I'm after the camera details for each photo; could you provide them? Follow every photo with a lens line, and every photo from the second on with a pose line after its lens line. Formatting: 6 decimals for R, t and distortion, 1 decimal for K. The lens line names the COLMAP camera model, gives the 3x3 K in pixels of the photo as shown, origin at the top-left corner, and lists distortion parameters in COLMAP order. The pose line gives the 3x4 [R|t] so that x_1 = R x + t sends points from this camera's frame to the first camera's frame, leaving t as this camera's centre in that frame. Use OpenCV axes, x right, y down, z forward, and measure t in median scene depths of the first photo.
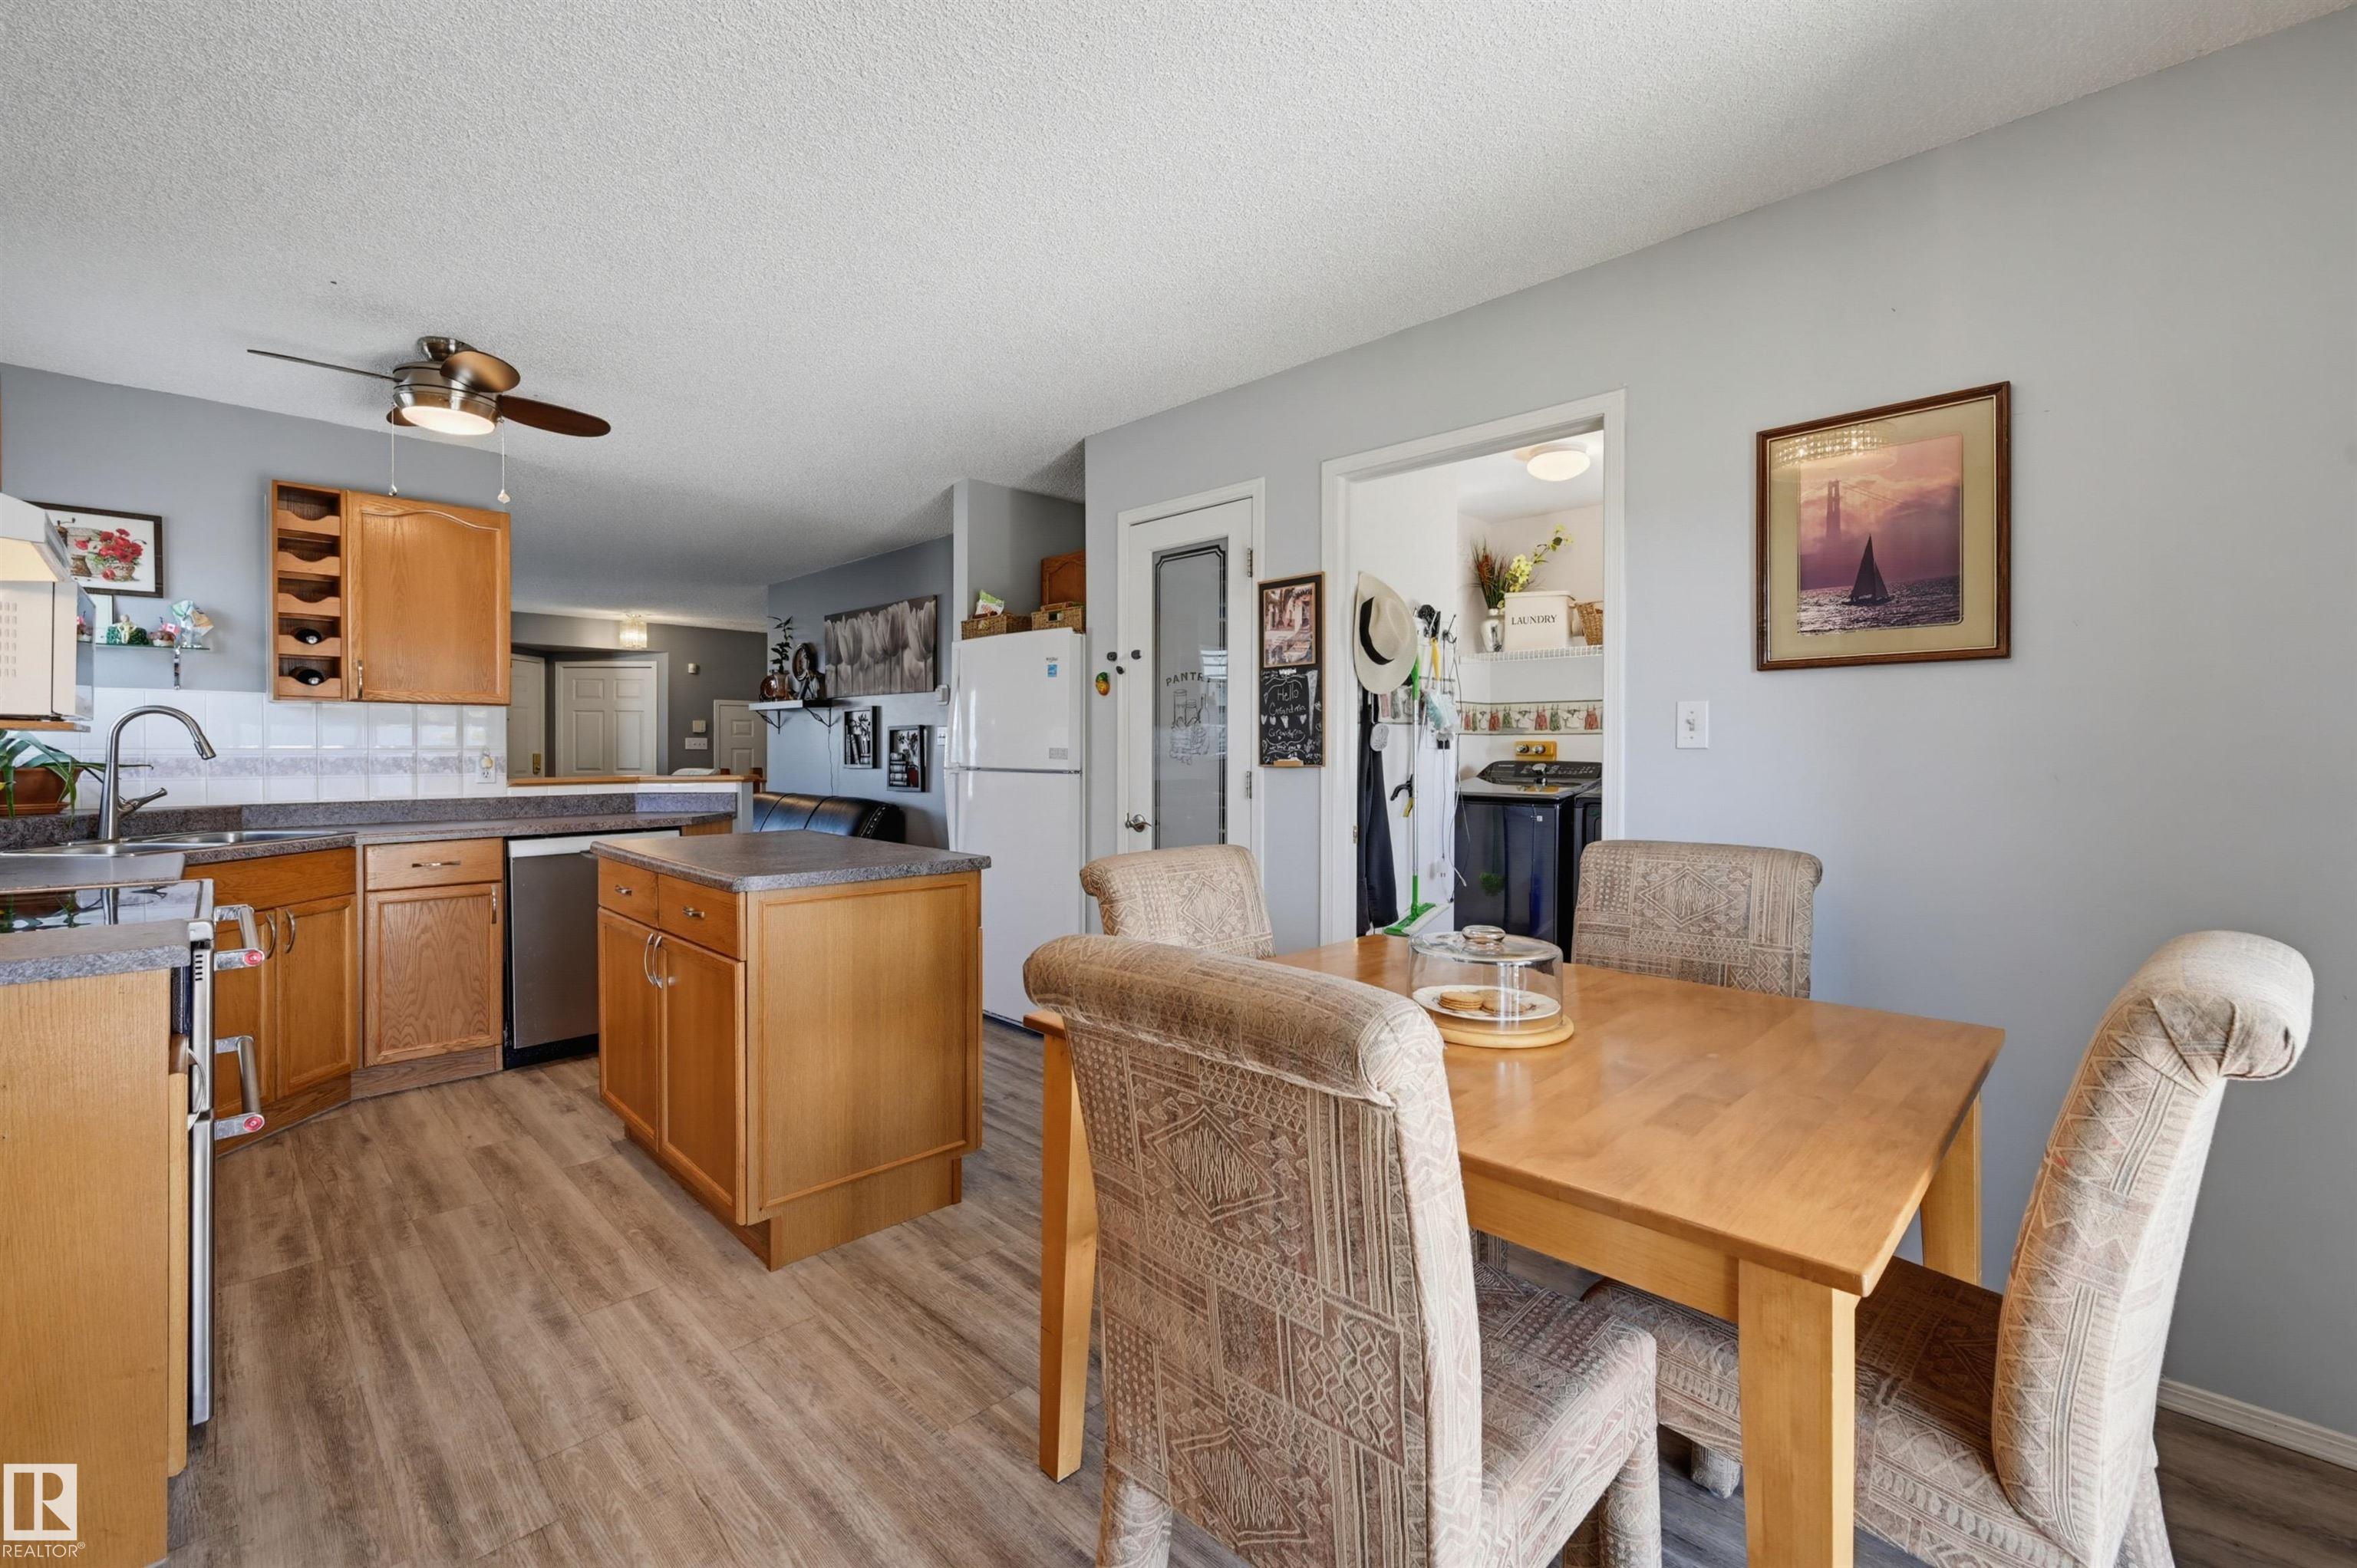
lens RADIAL K [[984.4, 0, 1172.6], [0, 984.4, 760.0], [0, 0, 1]] dist [-0.002628, -0.000323]
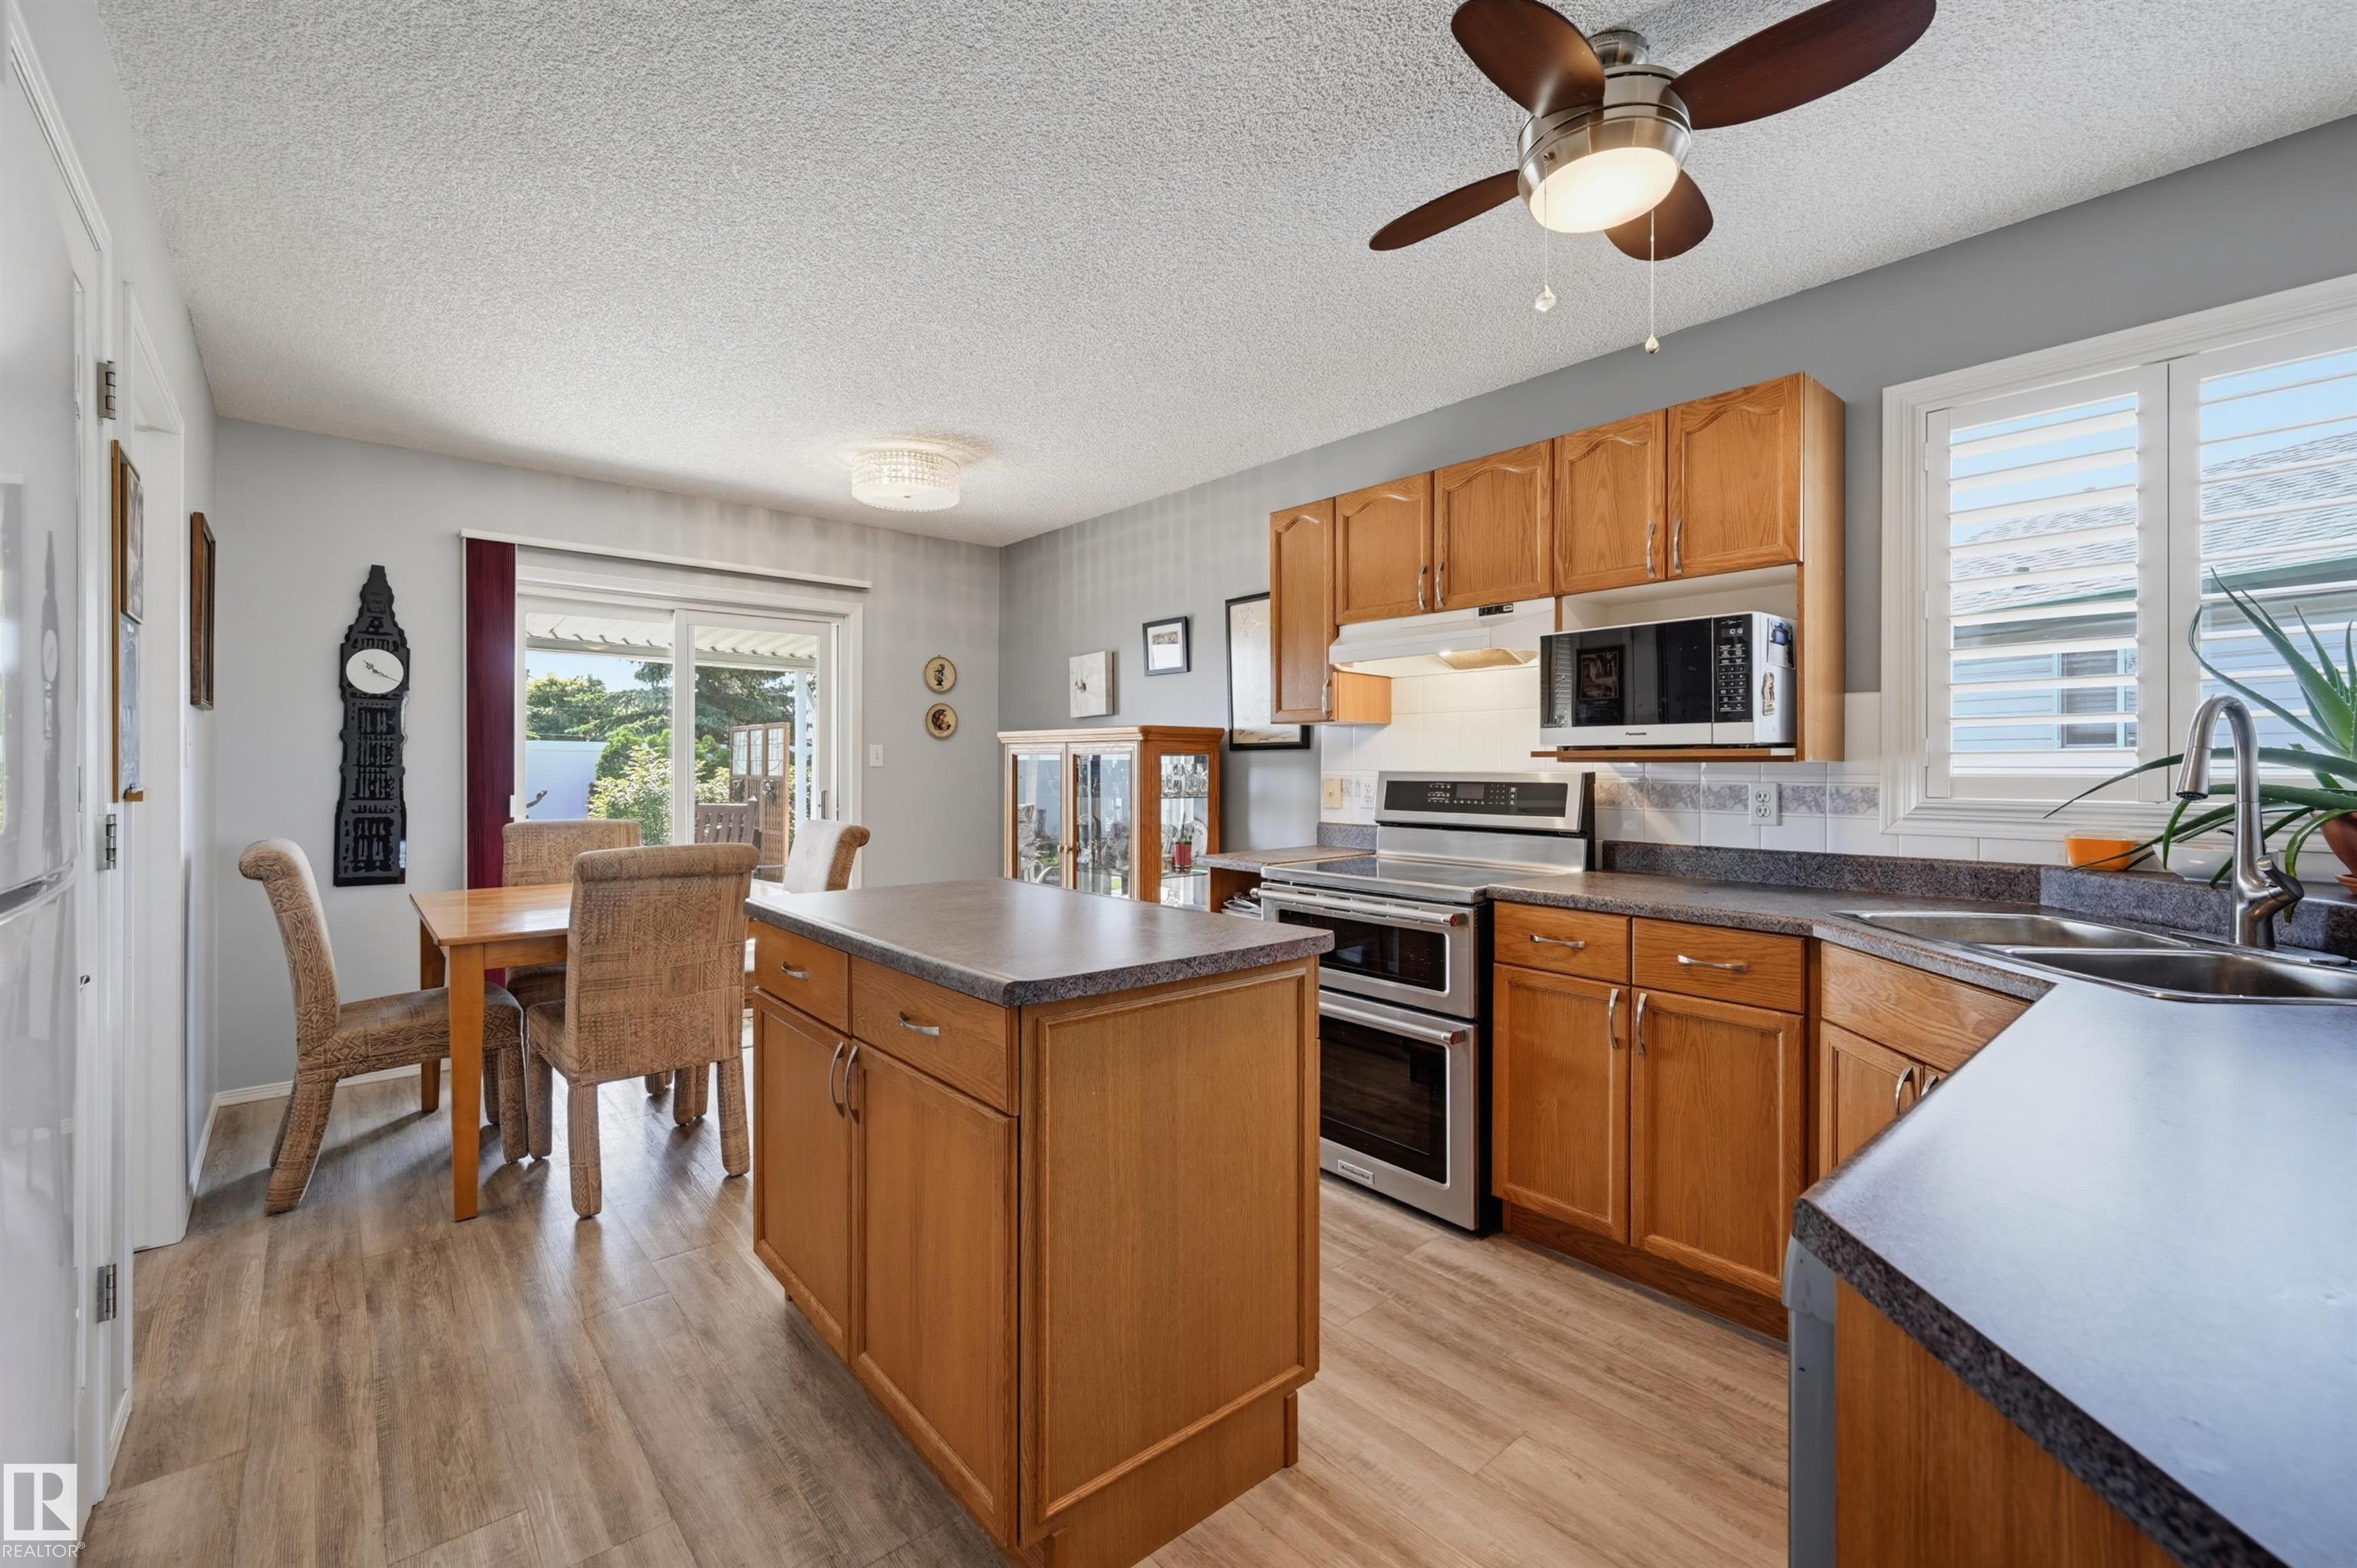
lens RADIAL K [[978.6, 0, 1165.7], [0, 978.6, 768.5], [0, 0, 1]] dist [0.002052, 0.000229]
pose [[-0.996902, -0.003887, 0.078557, -0.445566], [-0.003057, 0.999938, 0.010678, -0.016847], [-0.078593, 0.010405, -0.996852, 1.327580]]
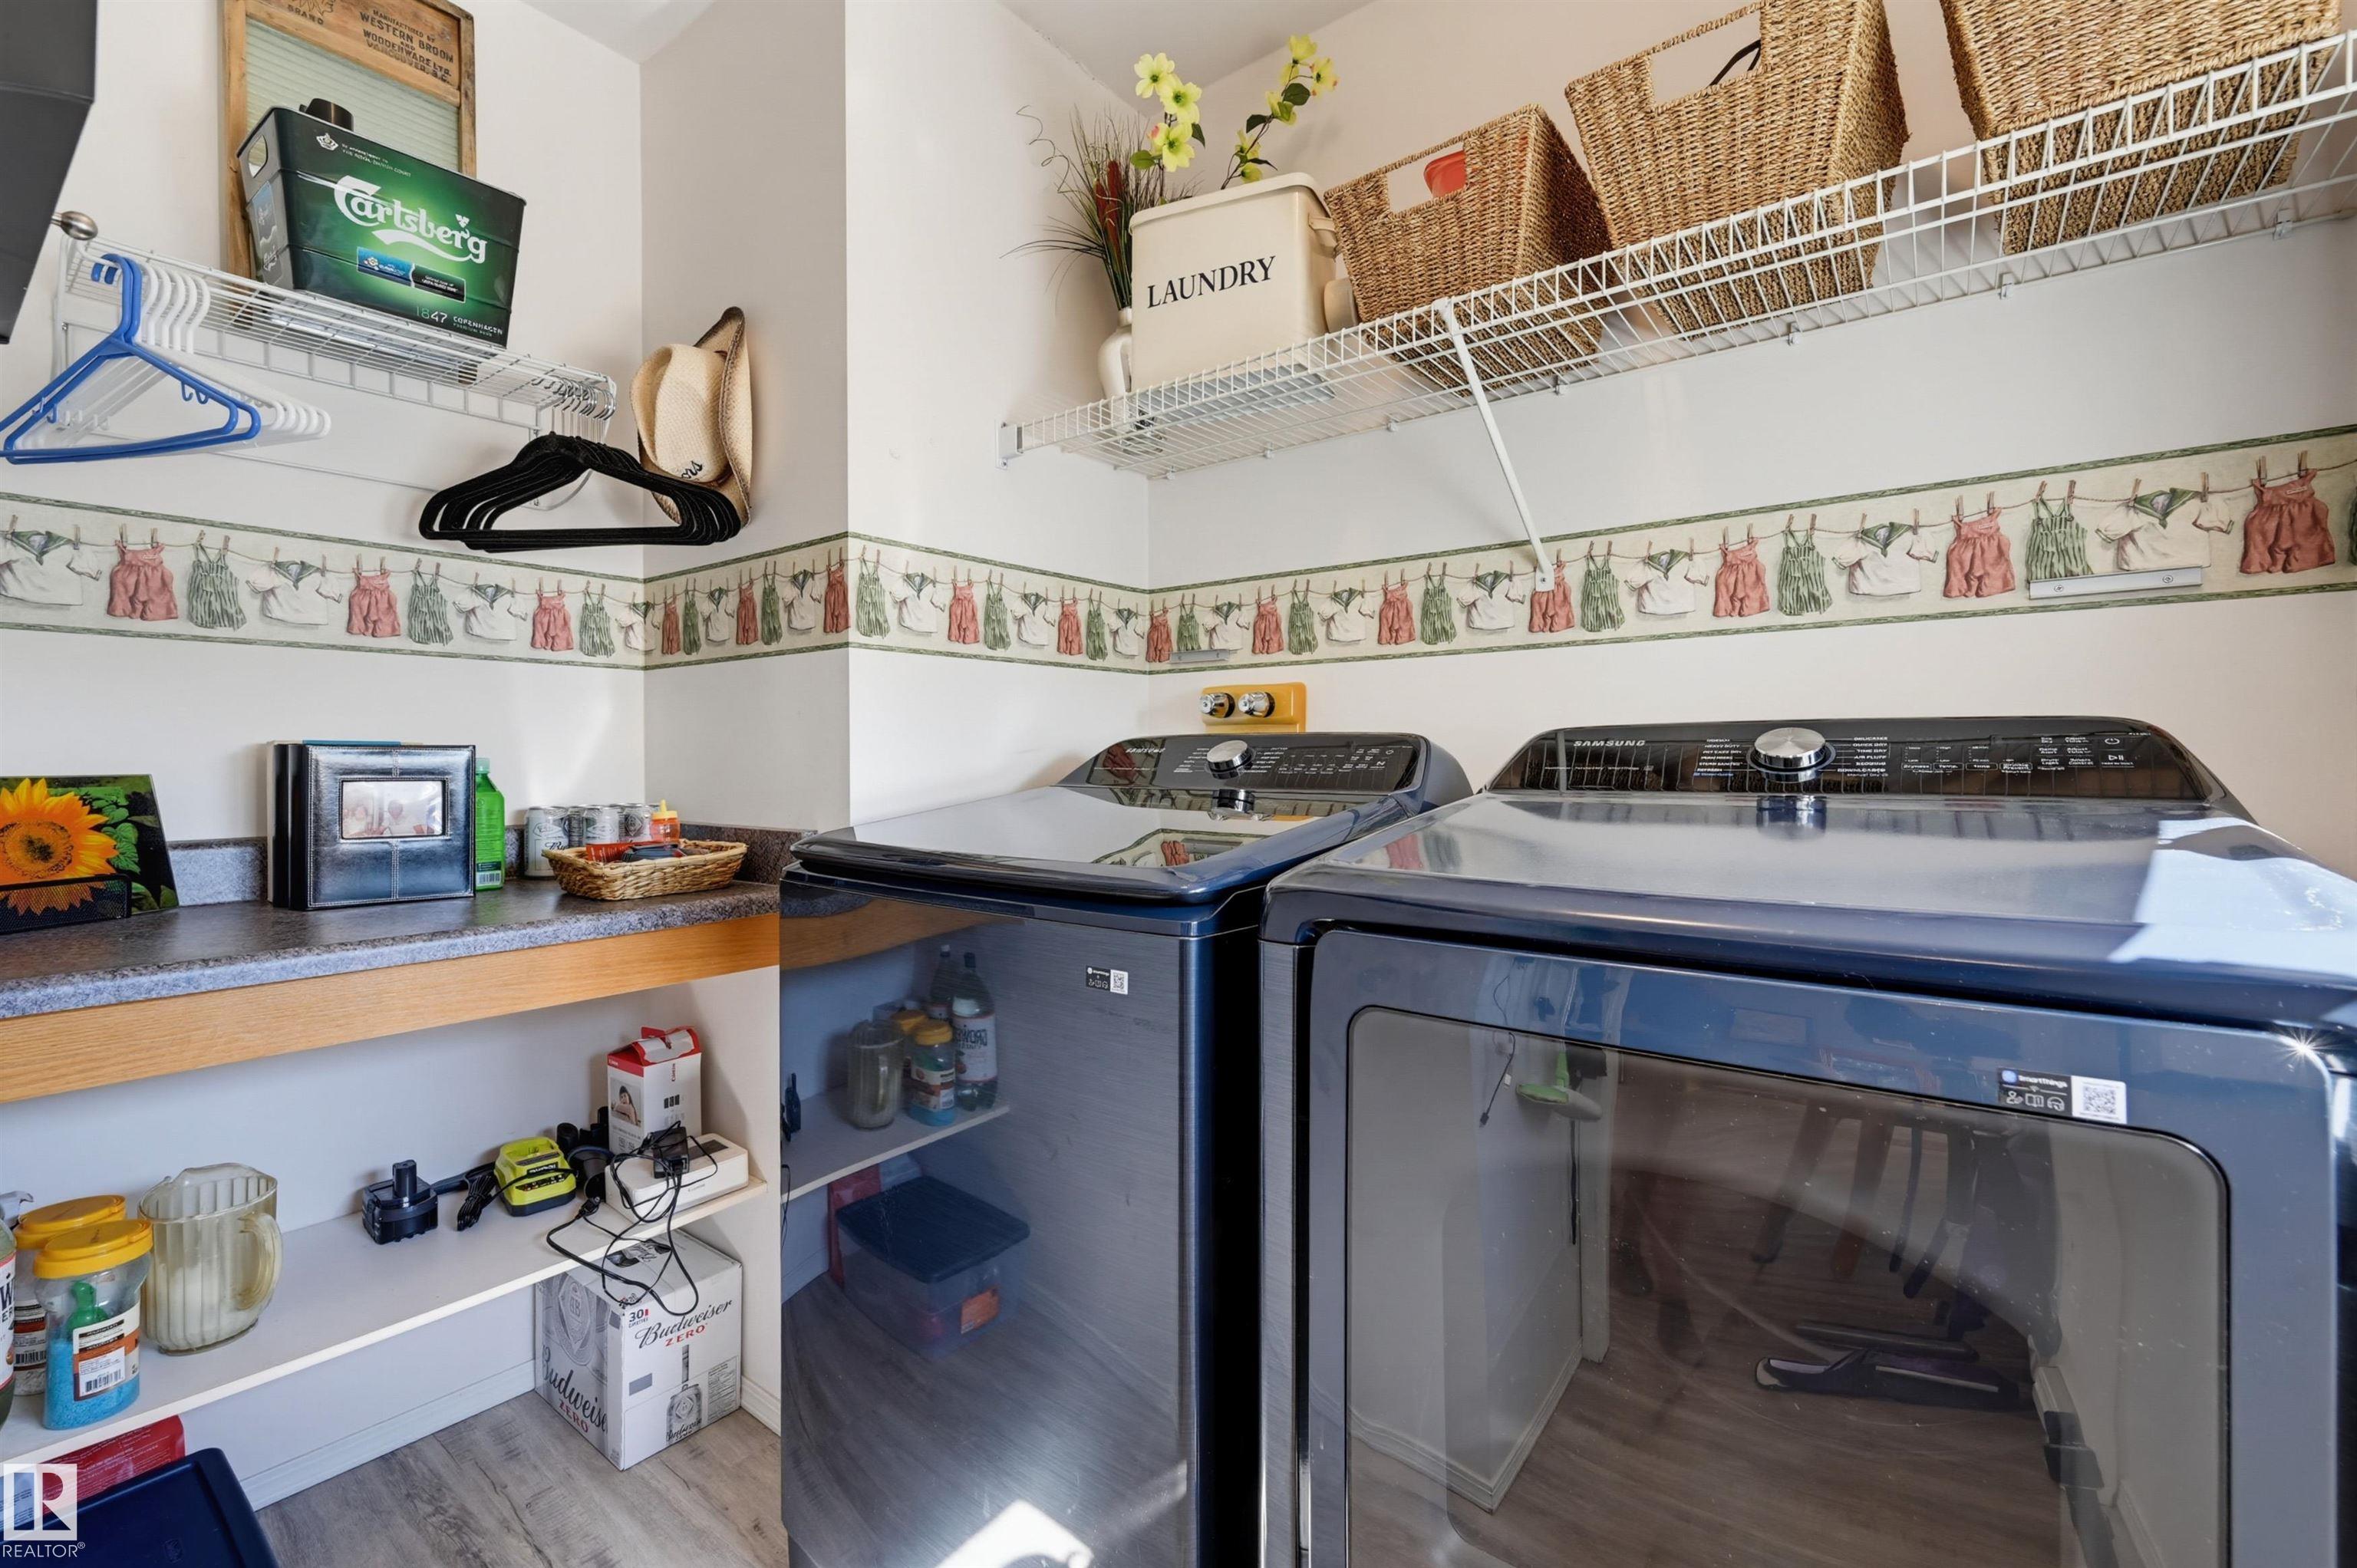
lens RADIAL K [[984.4, 0, 1172.6], [0, 984.4, 760.0], [0, 0, 1]] dist [-0.002628, -0.000323]
pose [[0.992240, -0.009213, 0.123998, 0.422730], [0.010128, 0.999926, -0.006749, 0.015076], [-0.123926, 0.007952, 0.992260, 0.928296]]
